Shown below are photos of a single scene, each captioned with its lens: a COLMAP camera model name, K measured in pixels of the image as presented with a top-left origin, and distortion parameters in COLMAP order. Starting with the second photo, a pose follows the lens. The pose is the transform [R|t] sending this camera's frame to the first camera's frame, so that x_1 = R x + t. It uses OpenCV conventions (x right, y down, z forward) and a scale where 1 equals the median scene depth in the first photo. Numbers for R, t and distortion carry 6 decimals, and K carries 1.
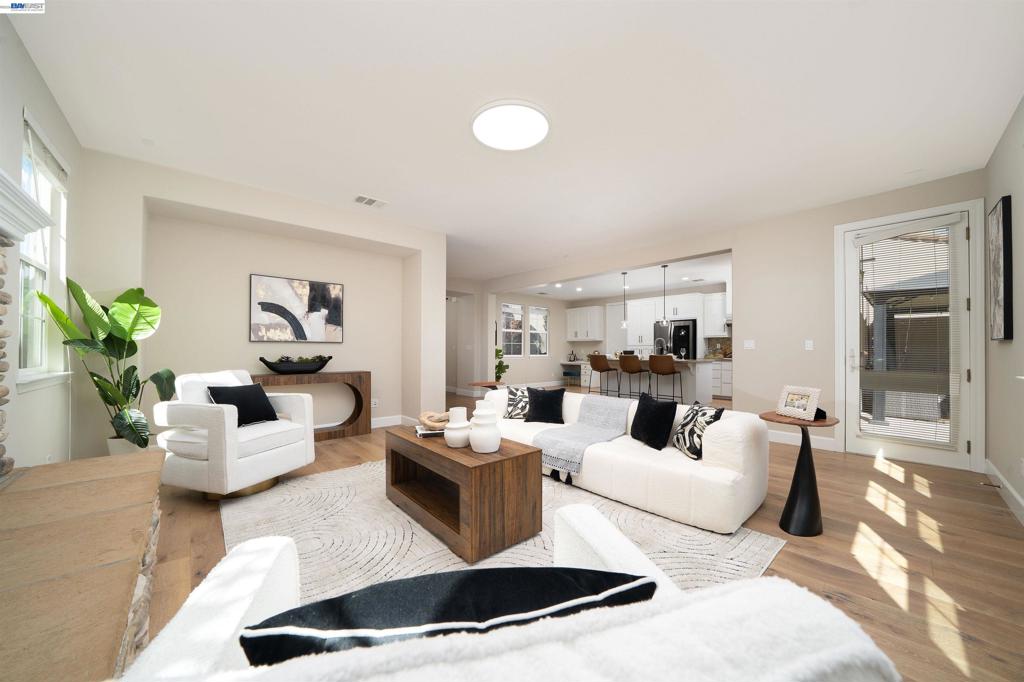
lens RADIAL K [[356.6, 0, 513.4], [0, 356.6, 342.3], [0, 0, 1]] dist [-0.020358, 0.000214]
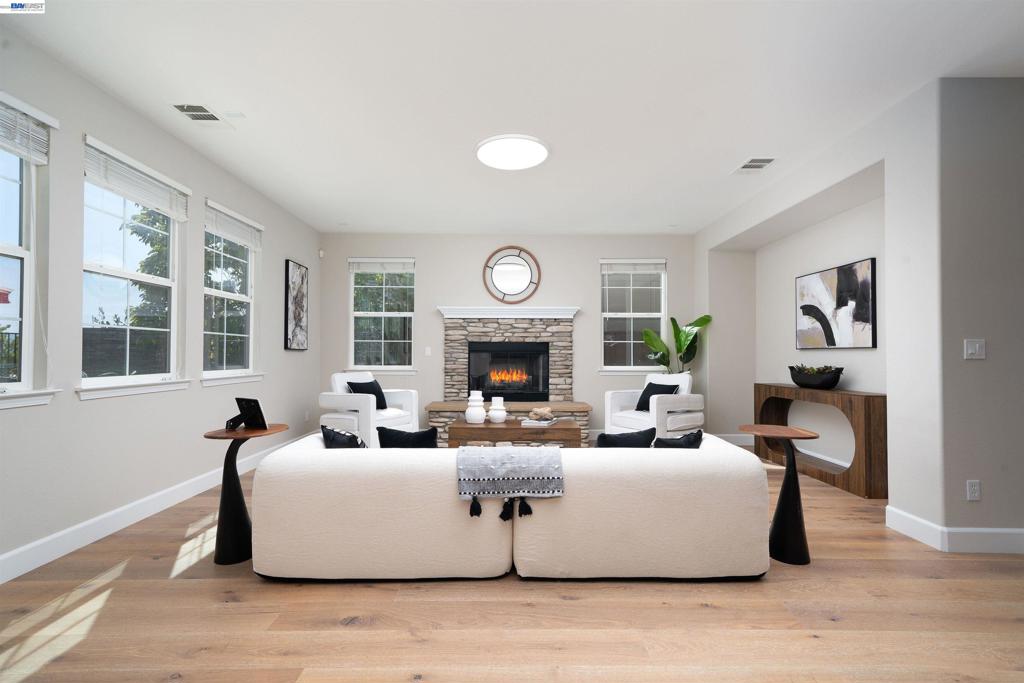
lens RADIAL K [[460.4, 0, 515.3], [0, 460.4, 344.9], [0, 0, 1]] dist [0.010331, -0.000213]
pose [[-0.653759, -0.024742, -0.756298, 0.641011], [0.007876, 0.999189, -0.039496, 0.026669], [0.756662, -0.031778, -0.653034, 1.174375]]
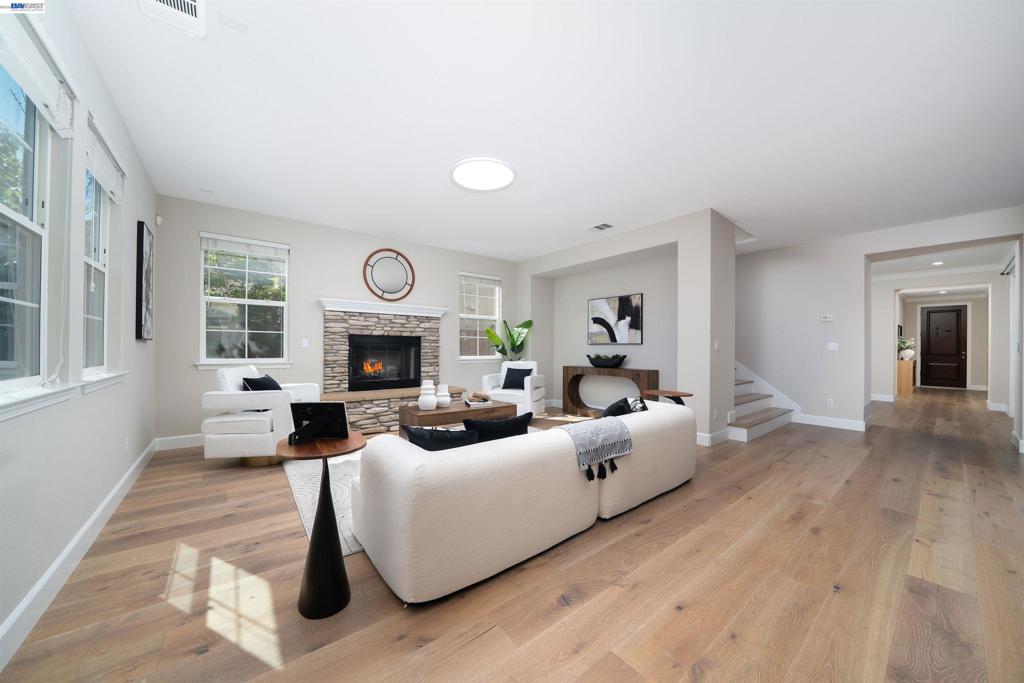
lens RADIAL K [[356.6, 0, 507.6], [0, 356.6, 347.0], [0, 0, 1]] dist [-0.020358, 0.000214]
pose [[-0.057852, -0.009568, -0.998279, 0.769242], [0.013590, 0.999854, -0.010370, 0.018853], [0.998233, -0.014166, -0.057714, 0.703010]]
